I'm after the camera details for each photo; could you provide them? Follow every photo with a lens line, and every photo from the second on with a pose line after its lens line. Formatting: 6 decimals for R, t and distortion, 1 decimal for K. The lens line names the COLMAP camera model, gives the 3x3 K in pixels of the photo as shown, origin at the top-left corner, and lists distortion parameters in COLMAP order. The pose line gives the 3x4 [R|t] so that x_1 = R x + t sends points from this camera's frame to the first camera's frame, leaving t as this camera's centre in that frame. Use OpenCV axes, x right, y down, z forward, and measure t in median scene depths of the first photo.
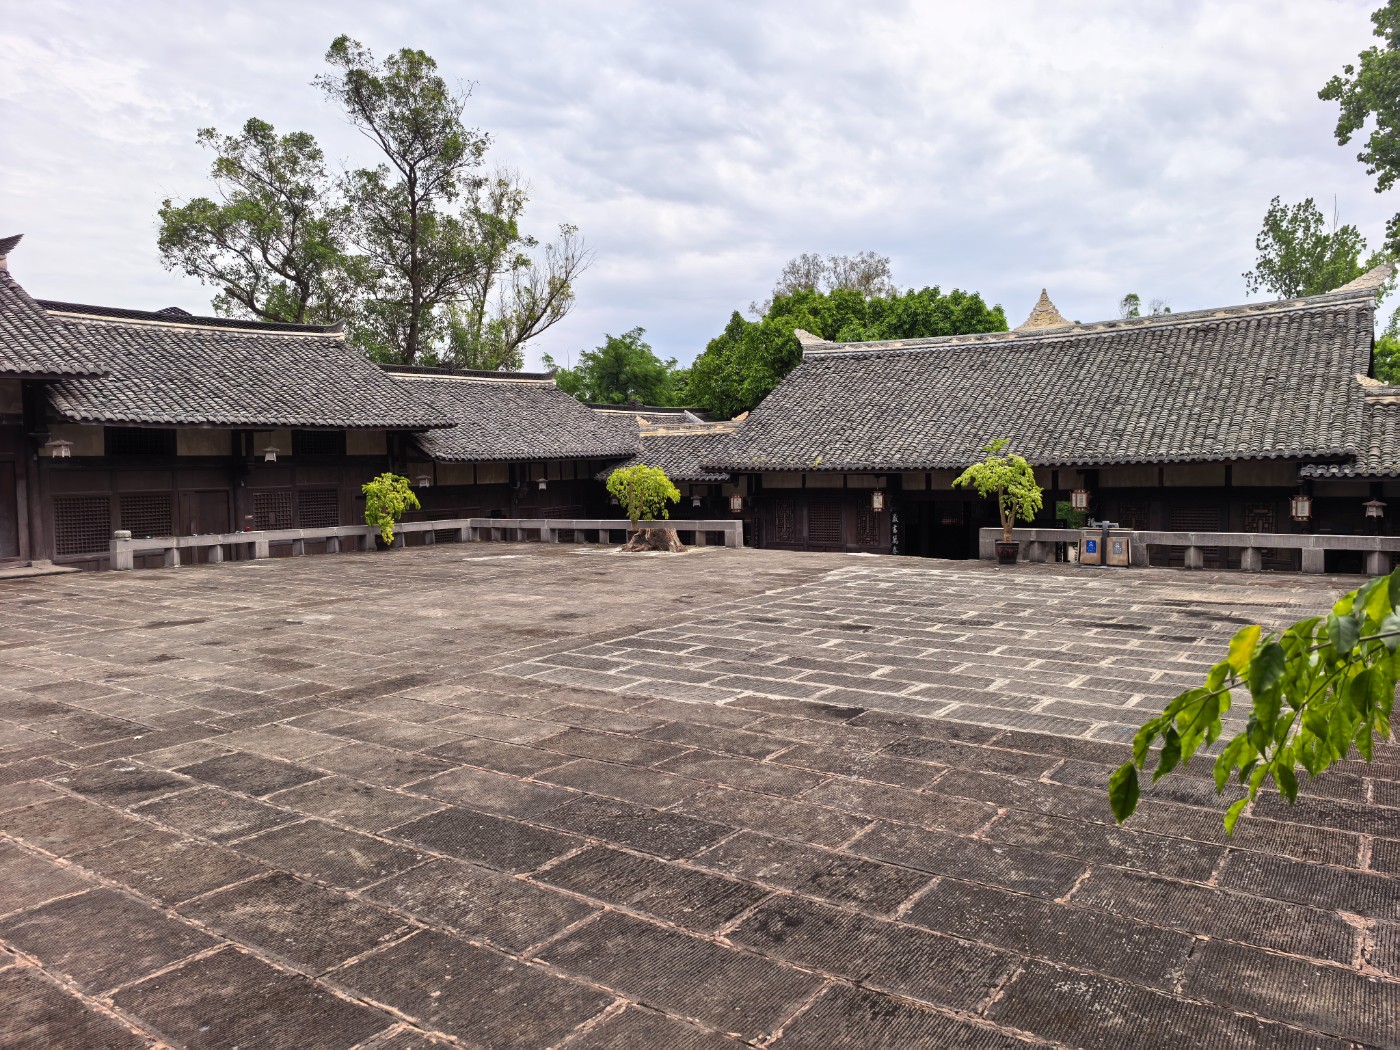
lens RADIAL K [[1038.8, 0, 716.2], [0, 1038.8, 509.6], [0, 0, 1]] dist [0.041527, -0.062397]
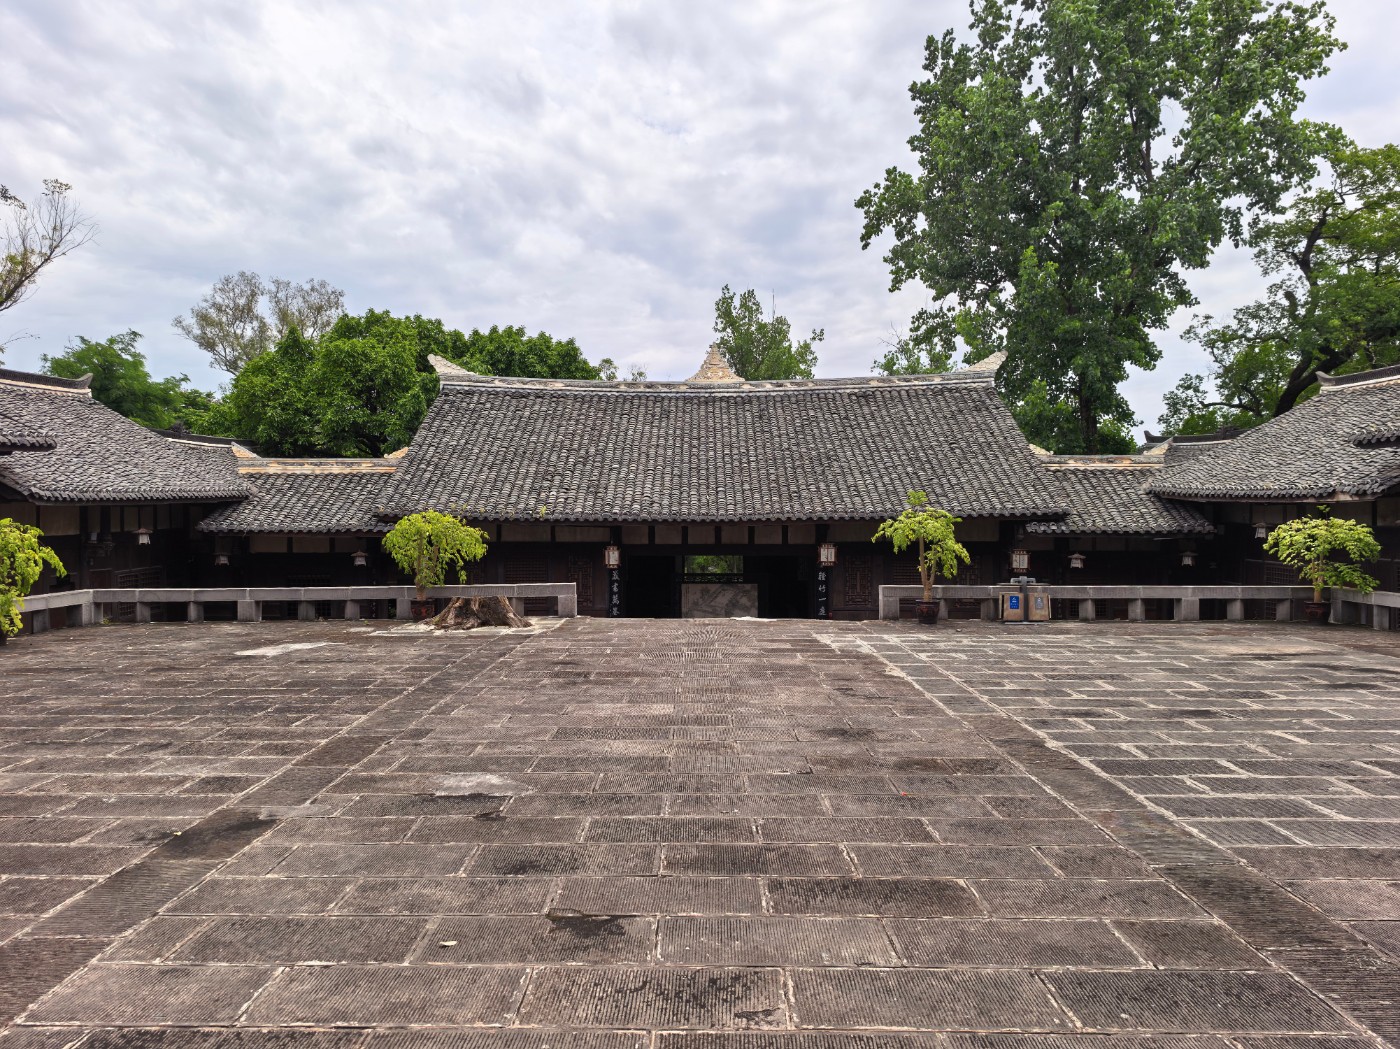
lens RADIAL K [[1038.8, 0, 693.0], [0, 1038.8, 528.5], [0, 0, 1]] dist [0.041527, -0.062397]
pose [[0.817301, 0.007971, 0.576156, -0.334849], [0.011015, 0.999505, -0.029453, -0.006524], [-0.576106, 0.030418, 0.816809, 0.262518]]
